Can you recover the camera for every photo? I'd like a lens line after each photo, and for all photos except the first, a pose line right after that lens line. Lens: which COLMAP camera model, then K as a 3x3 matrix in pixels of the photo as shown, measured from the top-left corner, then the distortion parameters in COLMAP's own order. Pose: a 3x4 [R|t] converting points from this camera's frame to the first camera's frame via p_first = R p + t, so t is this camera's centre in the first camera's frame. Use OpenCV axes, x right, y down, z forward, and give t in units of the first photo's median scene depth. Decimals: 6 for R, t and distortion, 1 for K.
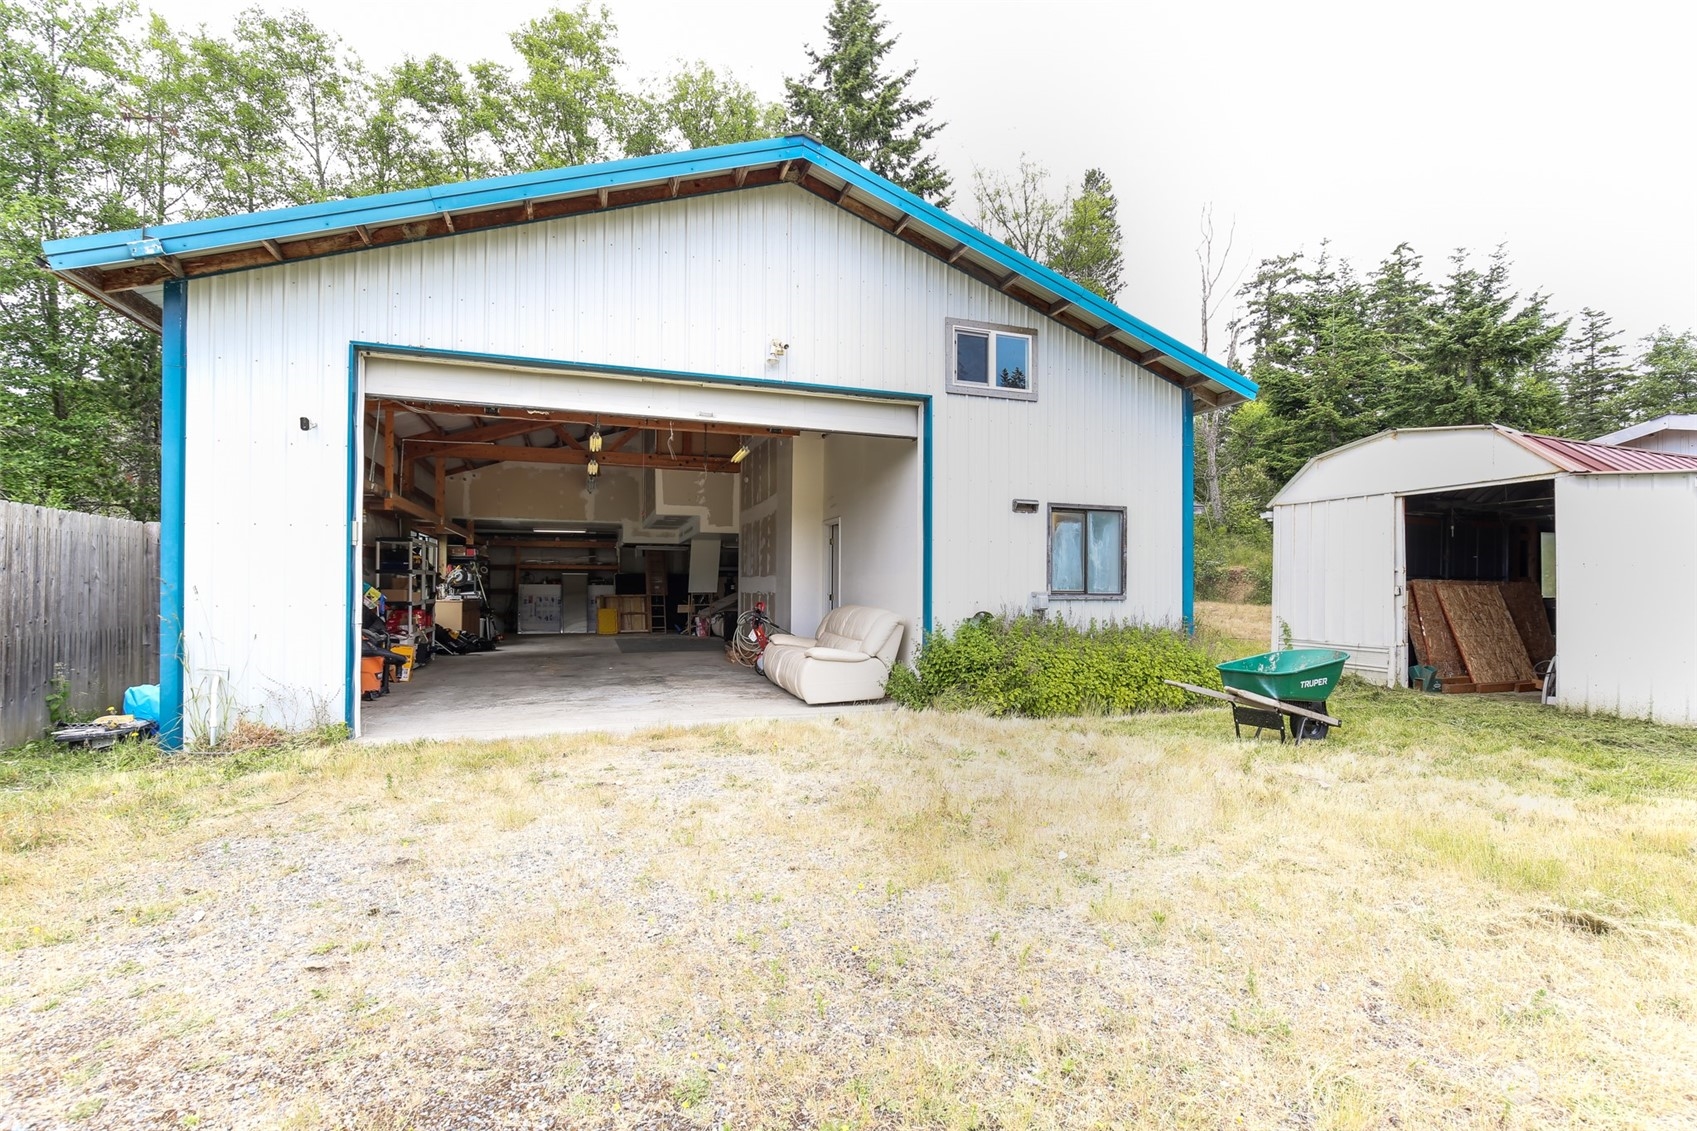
lens RADIAL K [[774.9, 0, 853.2], [0, 774.9, 579.7], [0, 0, 1]] dist [0.000627, 0.000517]
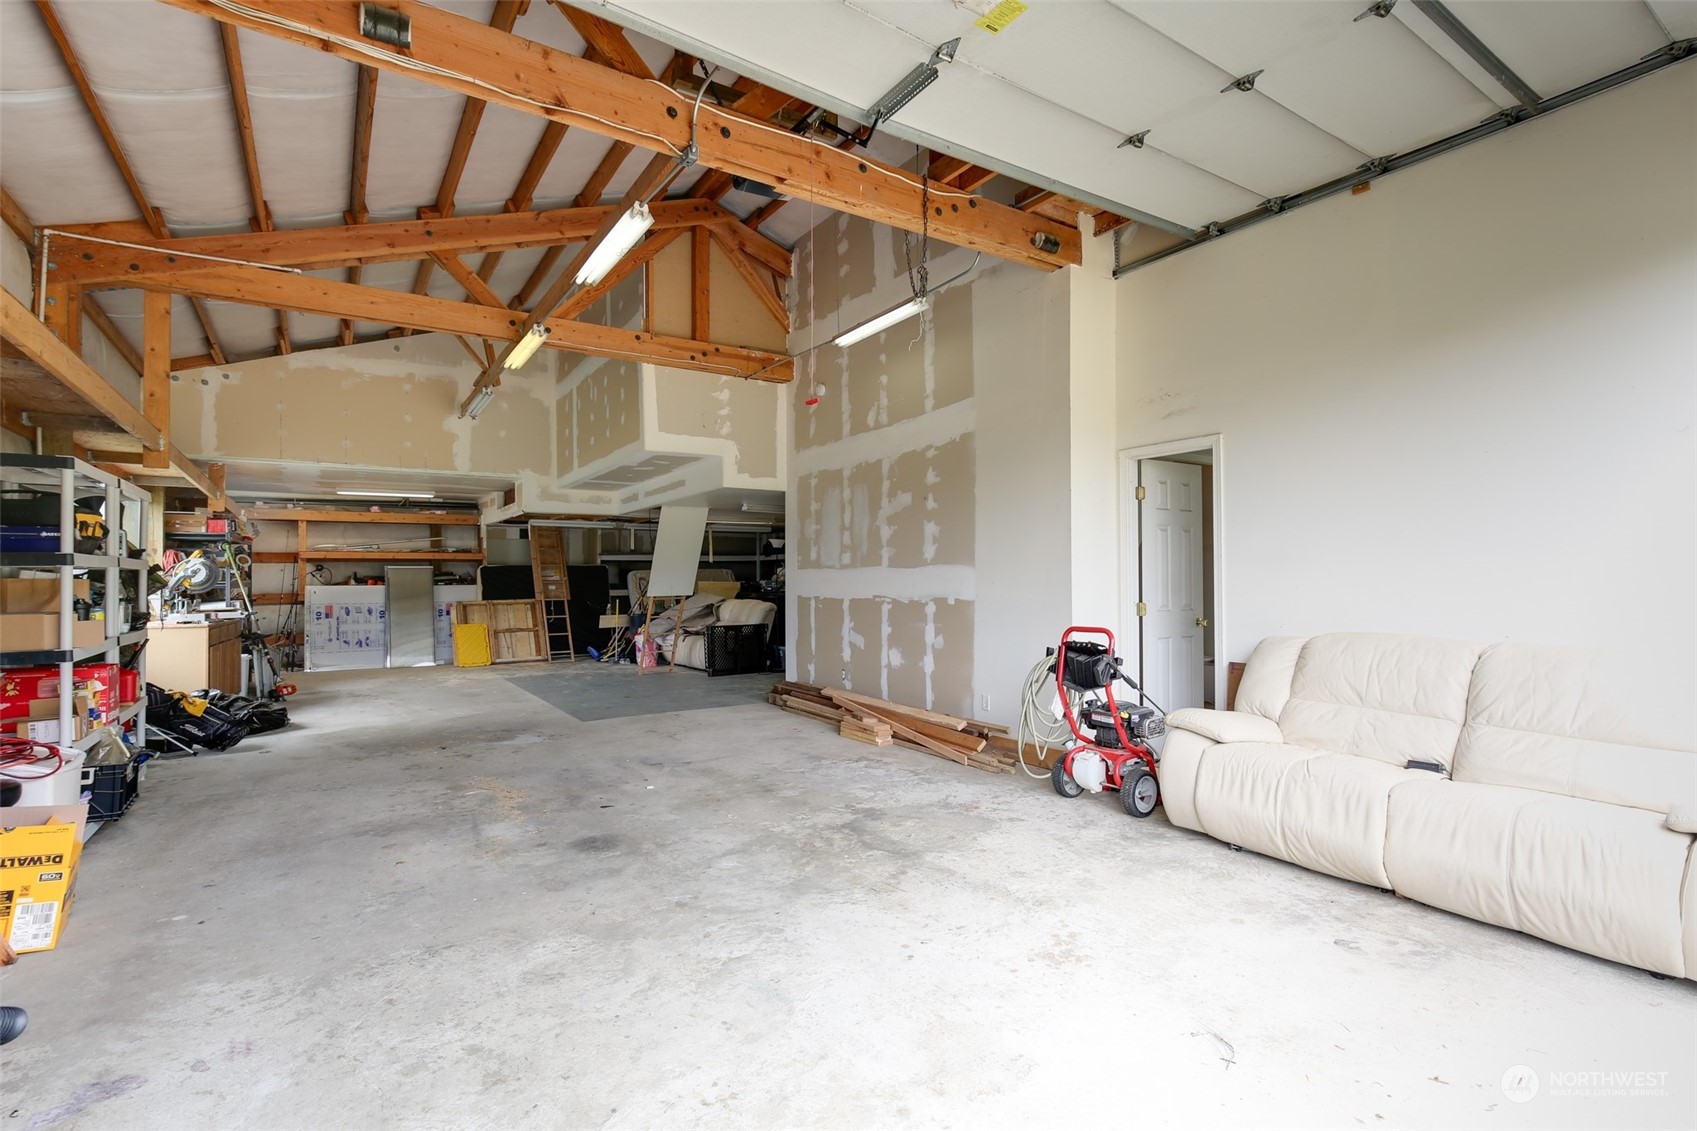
lens RADIAL K [[778.5, 0, 839.7], [0, 778.5, 564.2], [0, 0, 1]] dist [-0.001141, -0.000198]
pose [[0.968633, -0.007954, 0.248369, -0.222972], [0.010381, 0.999910, -0.008464, -0.001504], [-0.248280, 0.010777, 0.968628, 0.398556]]
